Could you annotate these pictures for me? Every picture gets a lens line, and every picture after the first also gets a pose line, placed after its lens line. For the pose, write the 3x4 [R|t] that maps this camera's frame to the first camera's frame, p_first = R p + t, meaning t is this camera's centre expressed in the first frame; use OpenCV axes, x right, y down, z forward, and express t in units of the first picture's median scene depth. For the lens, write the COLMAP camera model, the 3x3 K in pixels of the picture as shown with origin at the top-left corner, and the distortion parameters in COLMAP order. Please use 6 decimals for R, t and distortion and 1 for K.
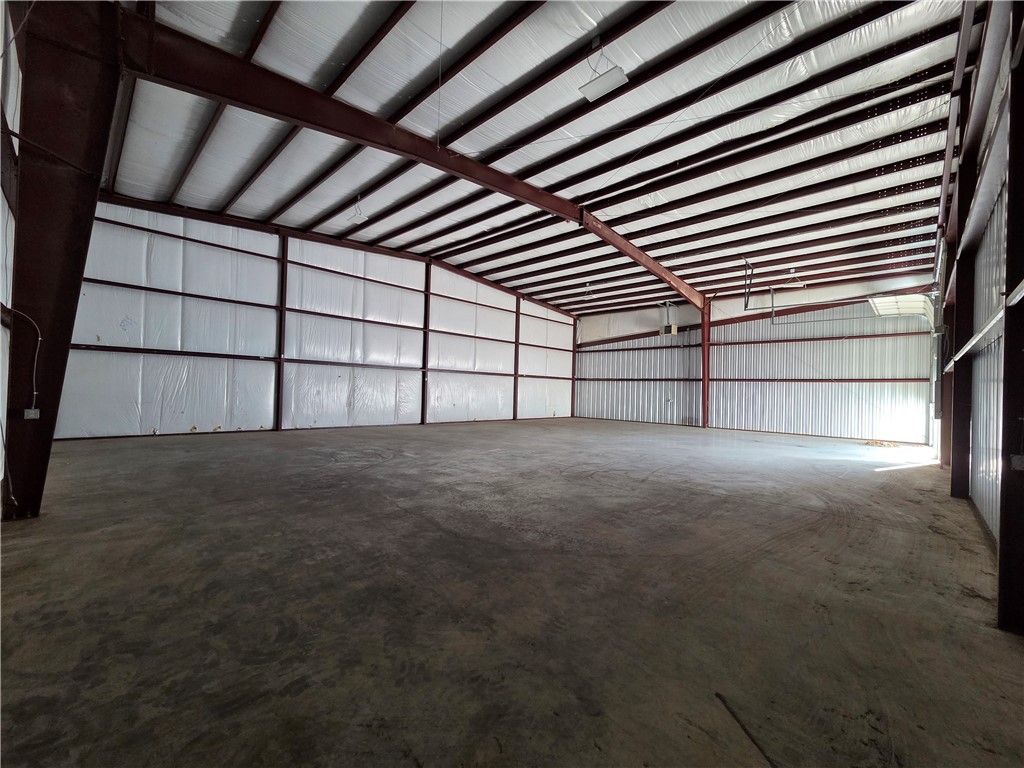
lens RADIAL K [[412.9, 0, 506.8], [0, 412.9, 382.8], [0, 0, 1]] dist [0.003536, 0.000223]
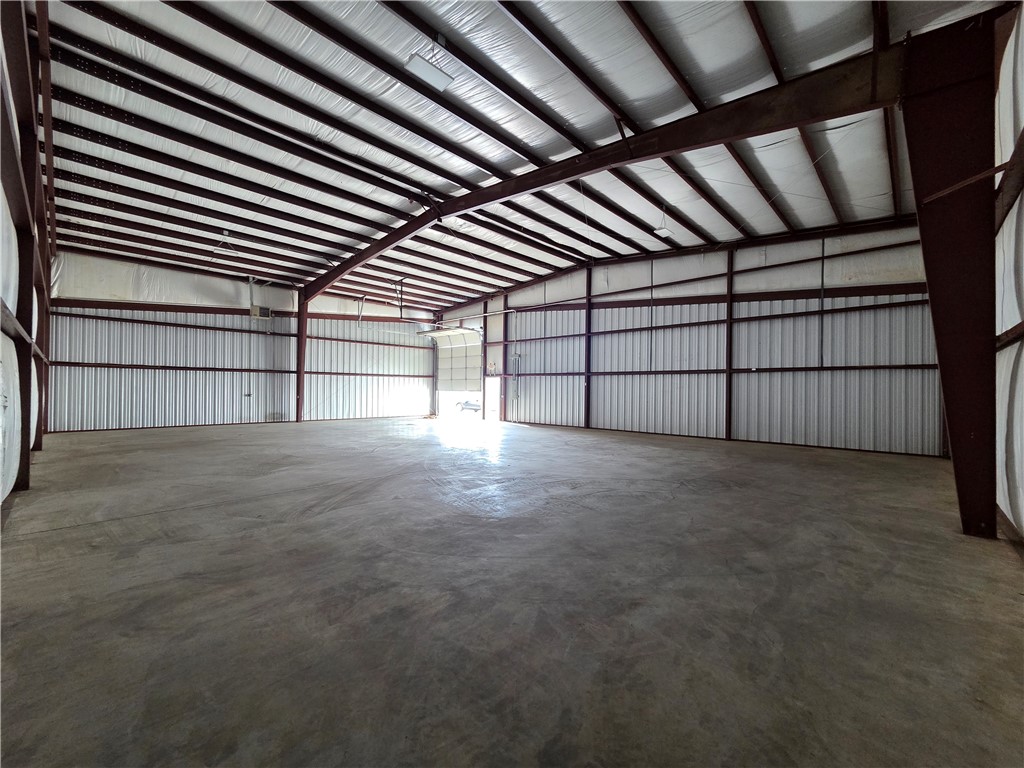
lens RADIAL K [[412.9, 0, 511.1], [0, 412.9, 385.3], [0, 0, 1]] dist [0.003536, 0.000223]
pose [[-0.047143, -0.033823, 0.998315, -0.524126], [-0.025520, 0.999141, 0.032646, -0.018388], [-0.998562, -0.023938, -0.047965, 0.549872]]
